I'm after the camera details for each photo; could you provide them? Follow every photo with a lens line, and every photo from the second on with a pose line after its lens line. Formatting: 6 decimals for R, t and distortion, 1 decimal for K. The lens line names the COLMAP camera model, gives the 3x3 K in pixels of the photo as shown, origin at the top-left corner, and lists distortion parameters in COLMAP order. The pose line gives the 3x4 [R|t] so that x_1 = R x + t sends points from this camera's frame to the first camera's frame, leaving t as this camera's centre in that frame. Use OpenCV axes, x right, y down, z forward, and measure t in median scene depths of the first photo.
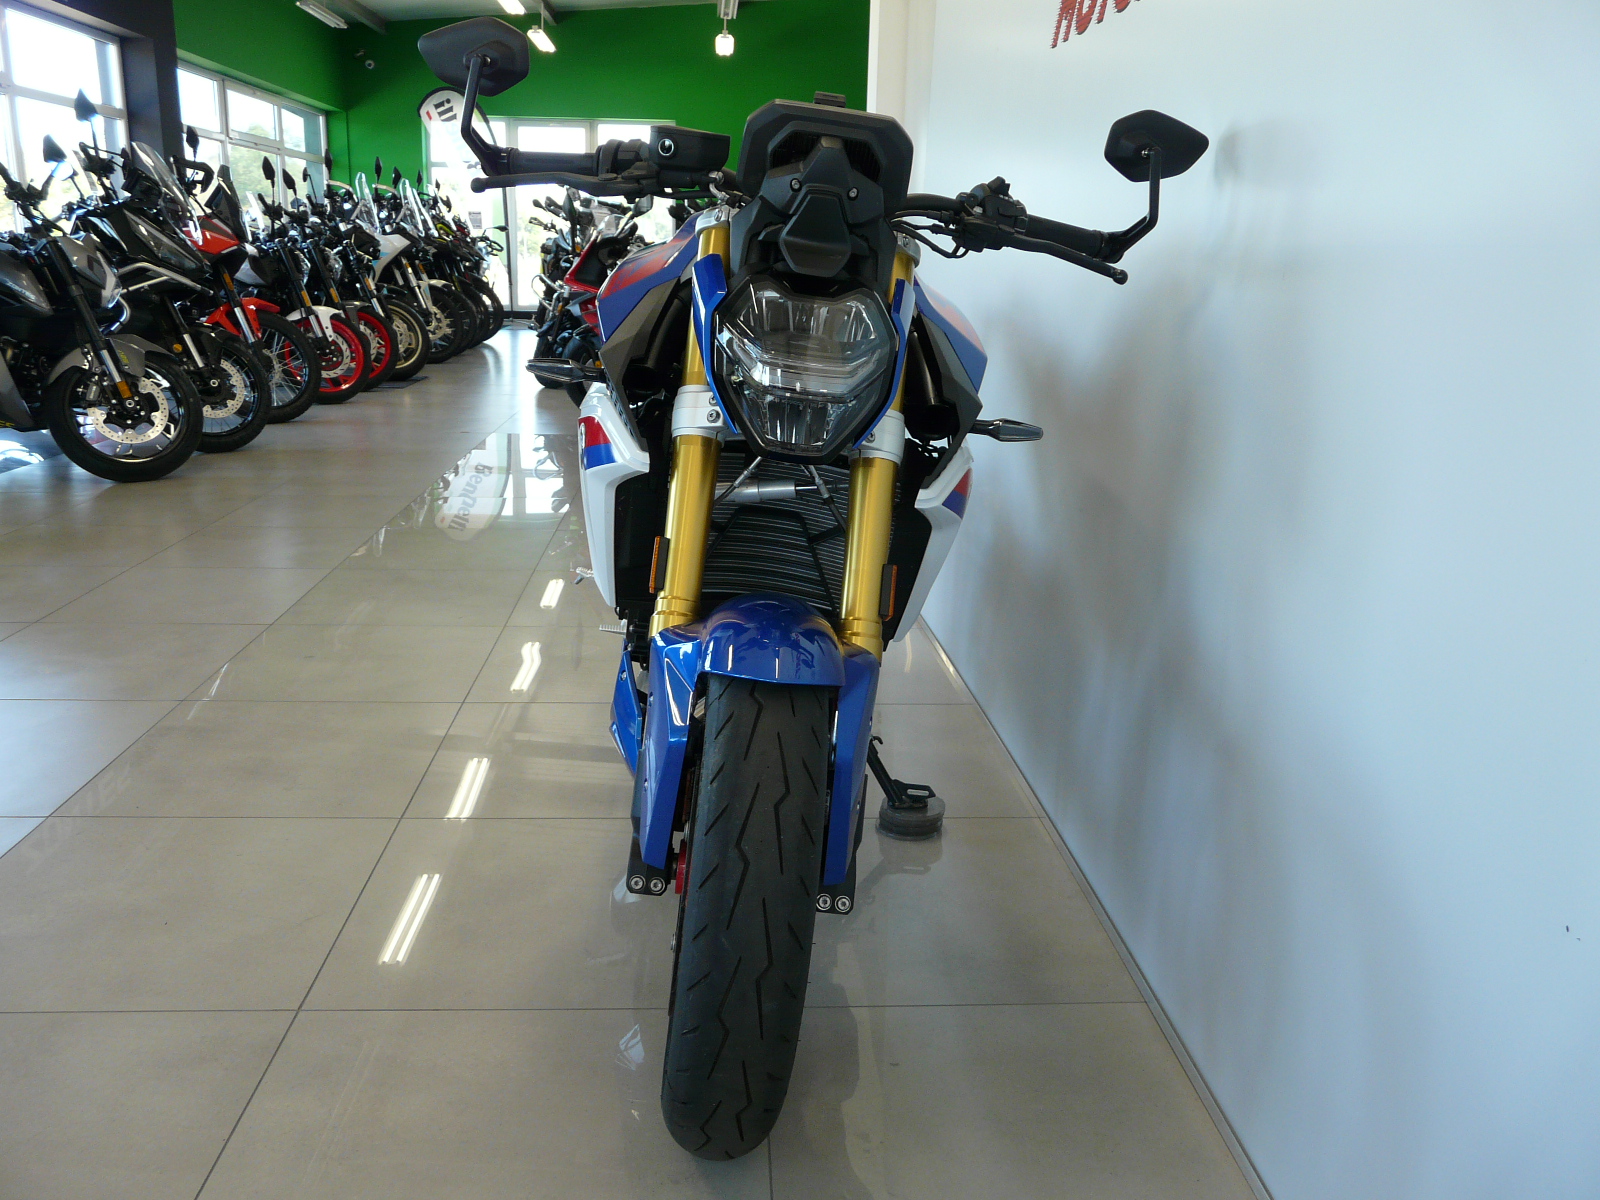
lens RADIAL K [[1328.5, 0, 795.4], [0, 1328.5, 599.3], [0, 0, 1]] dist [-0.086823, 0.111246]
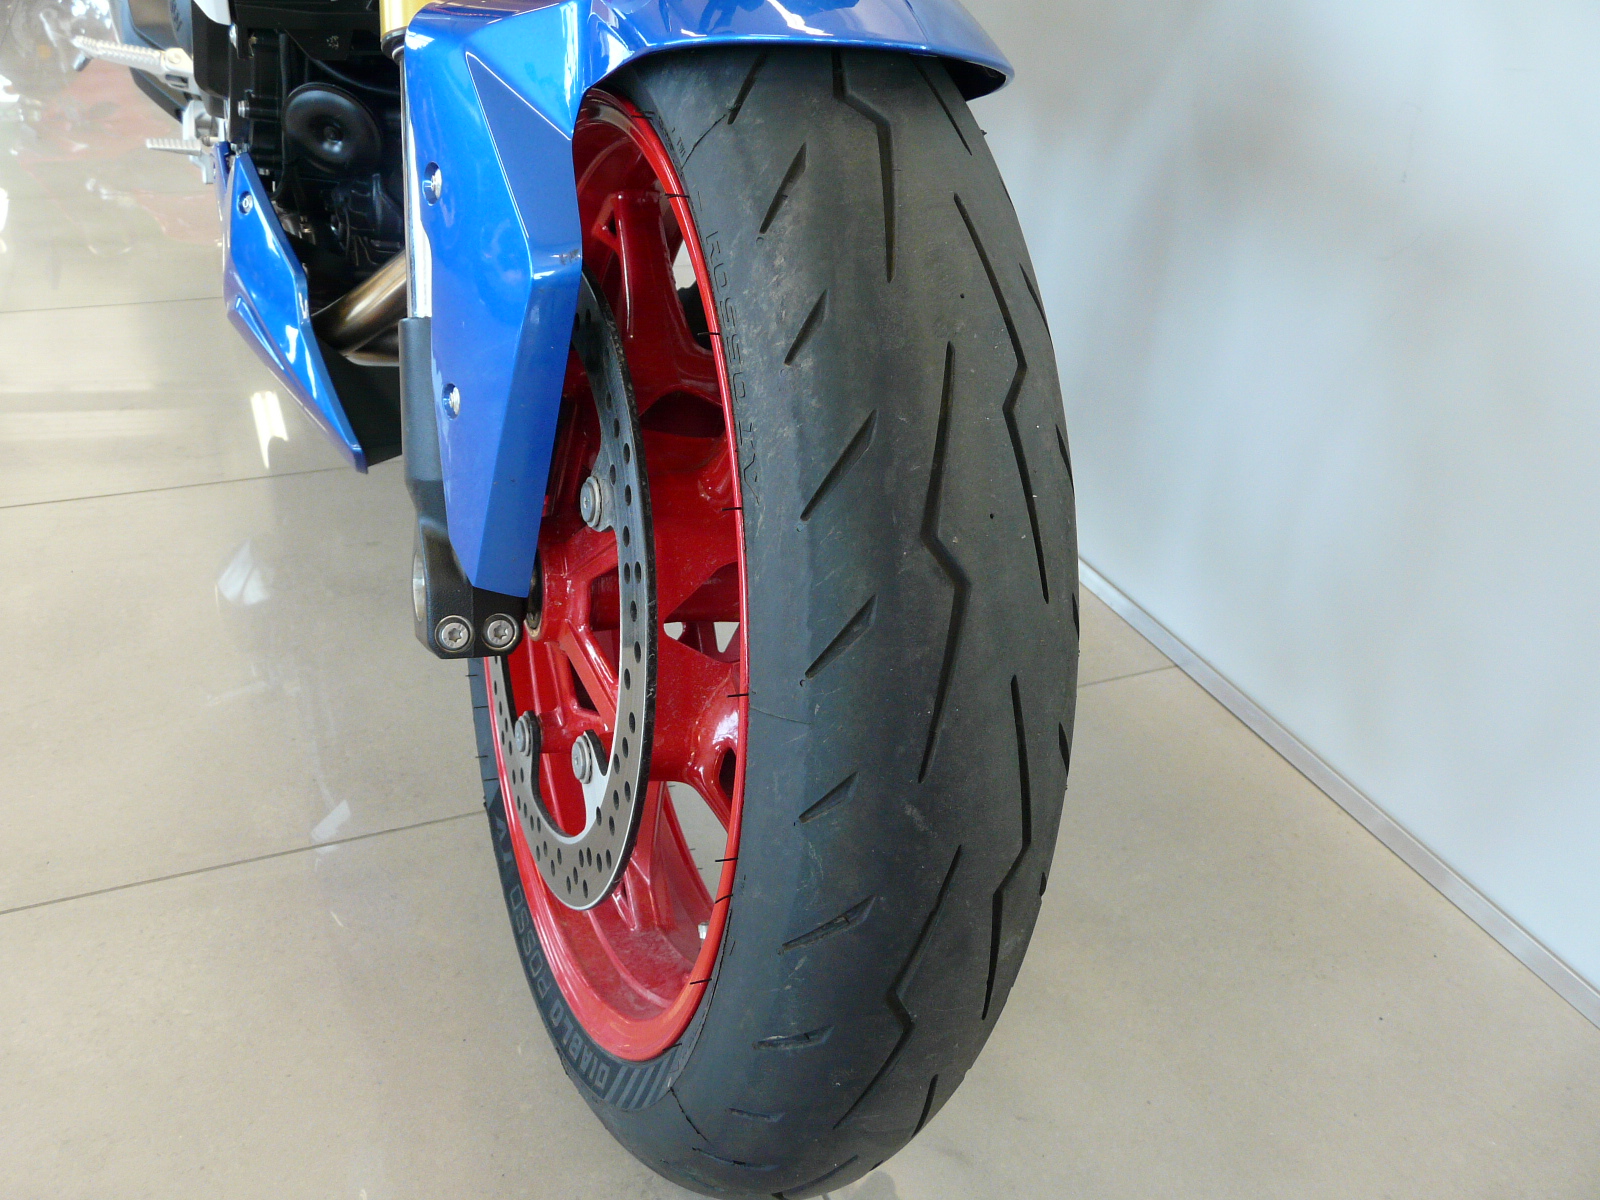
lens RADIAL K [[1328.5, 0, 795.4], [0, 1328.5, 599.3], [0, 0, 1]] dist [-0.086823, 0.111246]
pose [[0.935997, -0.149125, 0.318858, -0.172450], [0.049483, 0.952576, 0.300250, 0.093389], [-0.348512, -0.265255, 0.898988, 0.666282]]
